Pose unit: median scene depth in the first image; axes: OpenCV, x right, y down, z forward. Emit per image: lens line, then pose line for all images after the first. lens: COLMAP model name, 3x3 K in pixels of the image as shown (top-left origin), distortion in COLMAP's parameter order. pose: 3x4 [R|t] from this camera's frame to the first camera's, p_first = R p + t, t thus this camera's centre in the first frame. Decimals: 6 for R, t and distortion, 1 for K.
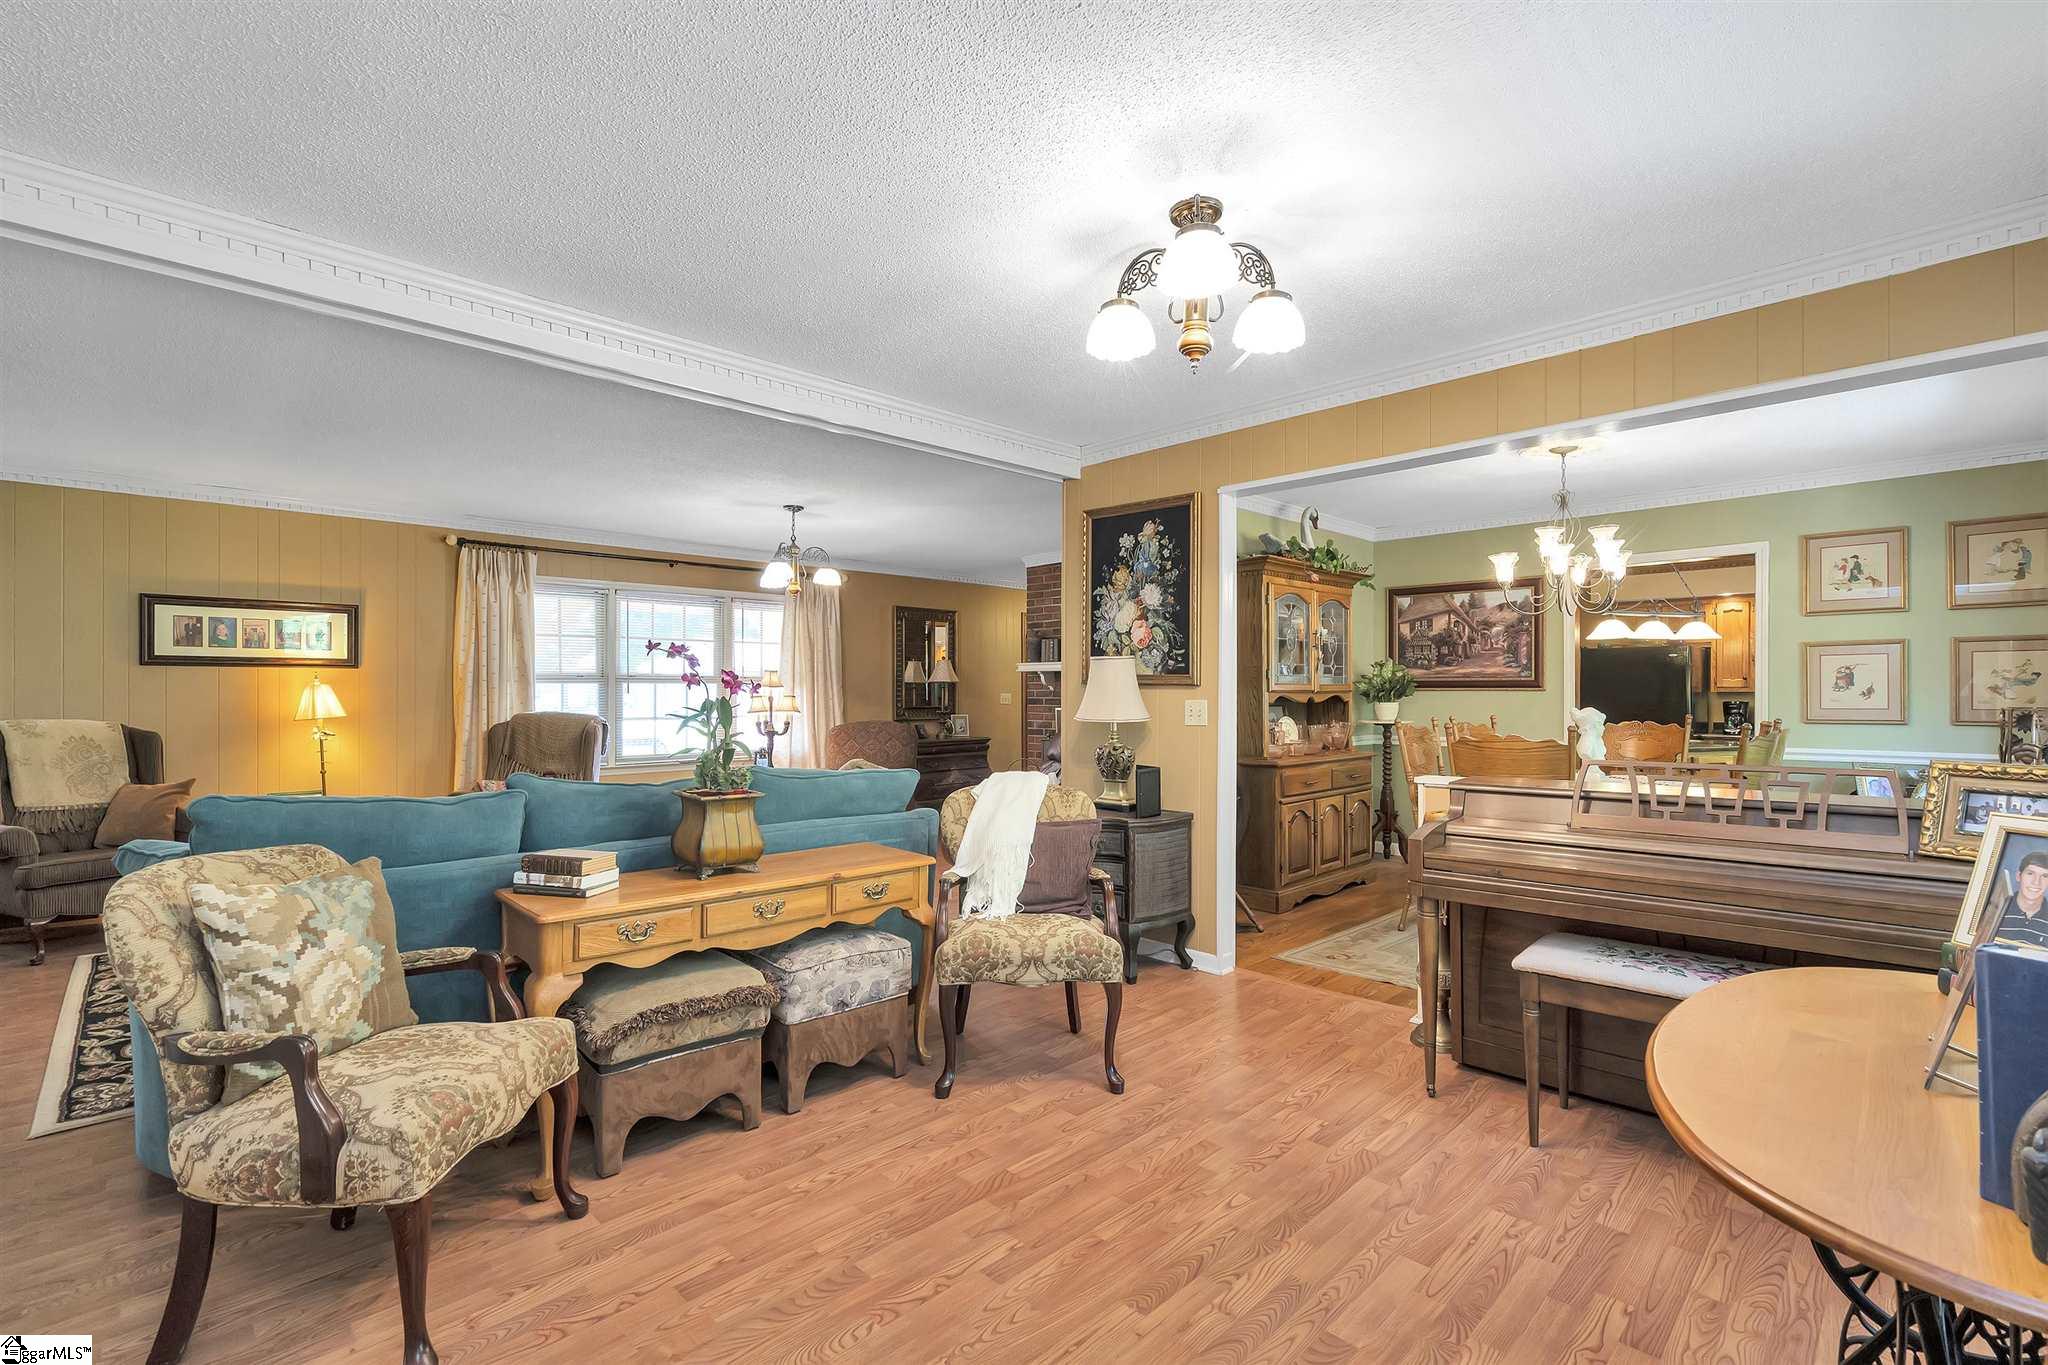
lens RADIAL K [[916.6, 0, 1048.9], [0, 916.6, 700.3], [0, 0, 1]] dist [-0.002887, 0.001644]
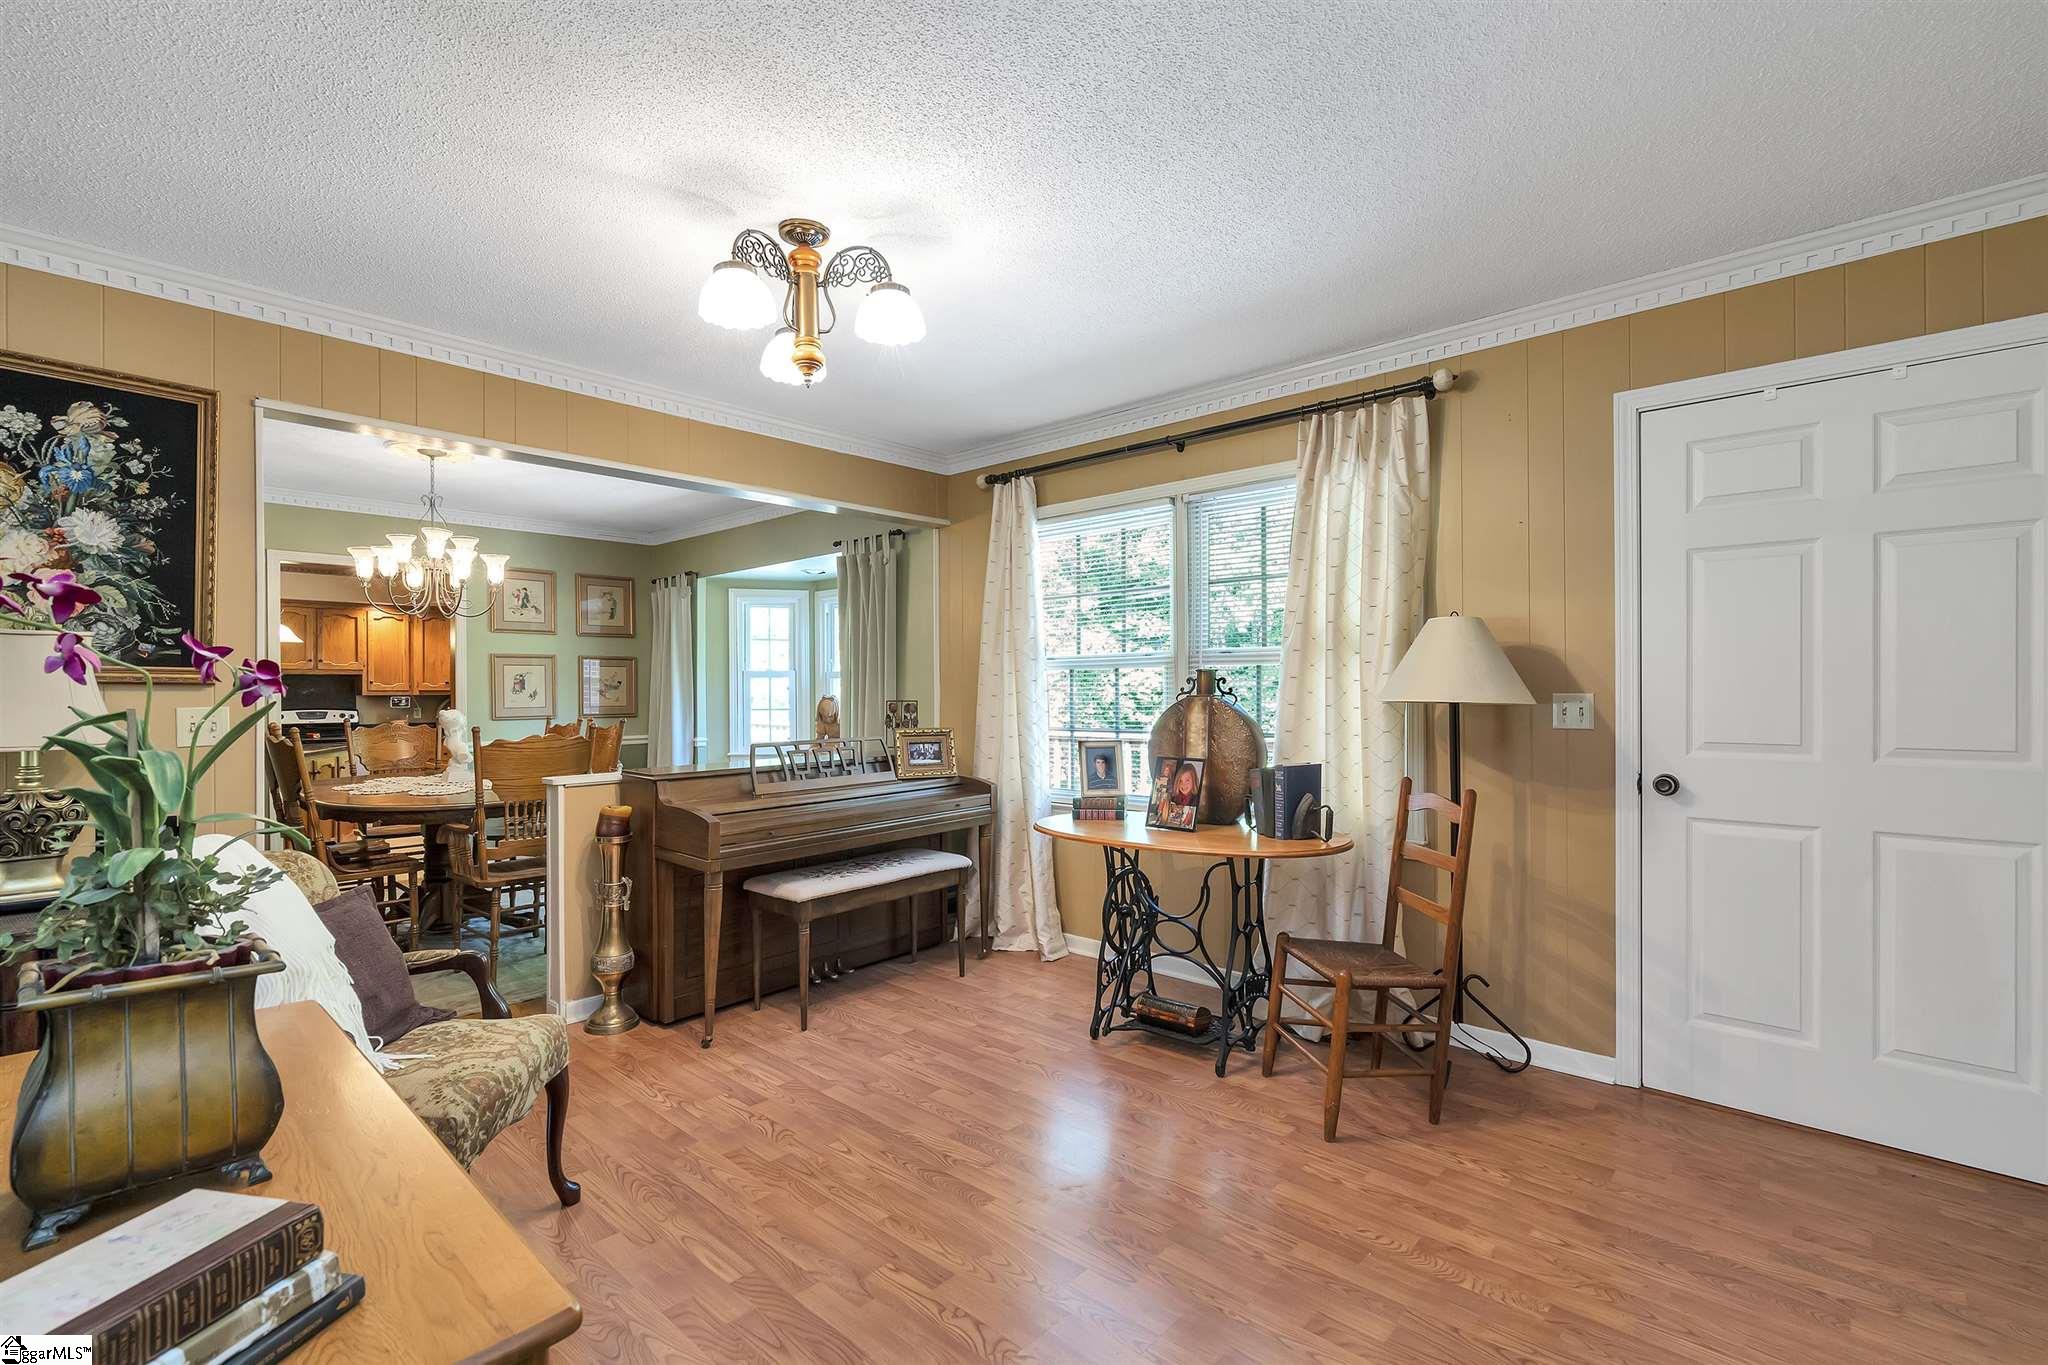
lens RADIAL K [[916.6, 0, 998.5], [0, 916.6, 690.4], [0, 0, 1]] dist [-0.002887, 0.001644]
pose [[-0.018800, 0.003266, 0.999818, -0.443117], [0.015074, 0.999882, -0.002983, -0.001572], [-0.999710, 0.015015, -0.018848, 0.397283]]
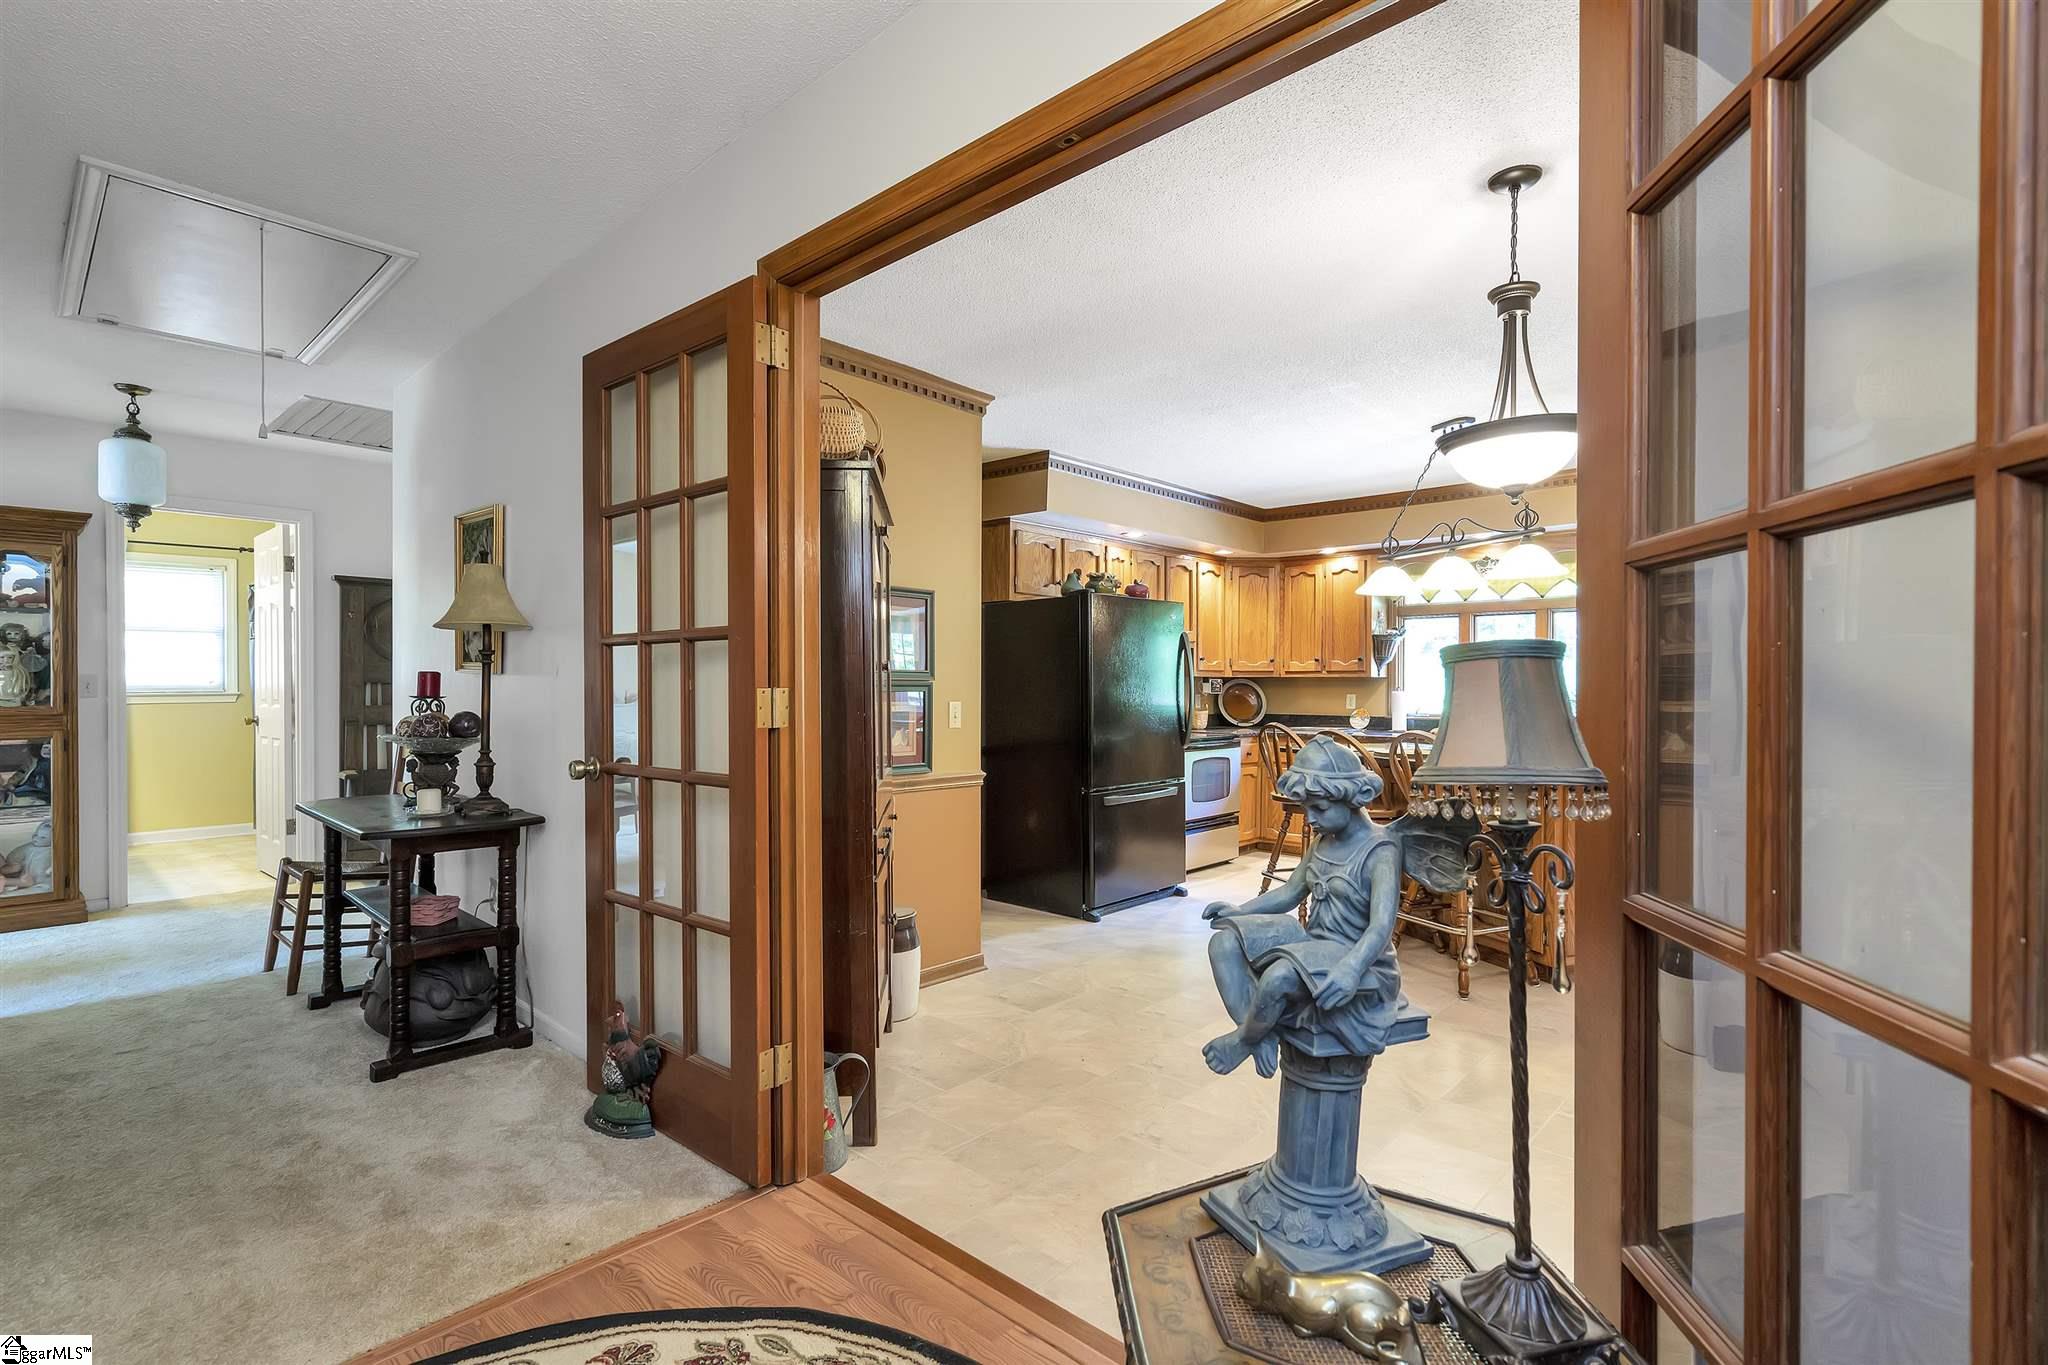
lens RADIAL K [[971.3, 0, 1007.4], [0, 971.3, 689.3], [0, 0, 1]] dist [0.000414, 0.000128]
pose [[-0.038608, 0.000488, 0.999254, 0.028507], [0.009787, 0.999952, -0.000110, 0.000296], [-0.999207, 0.009775, -0.038611, 2.090976]]
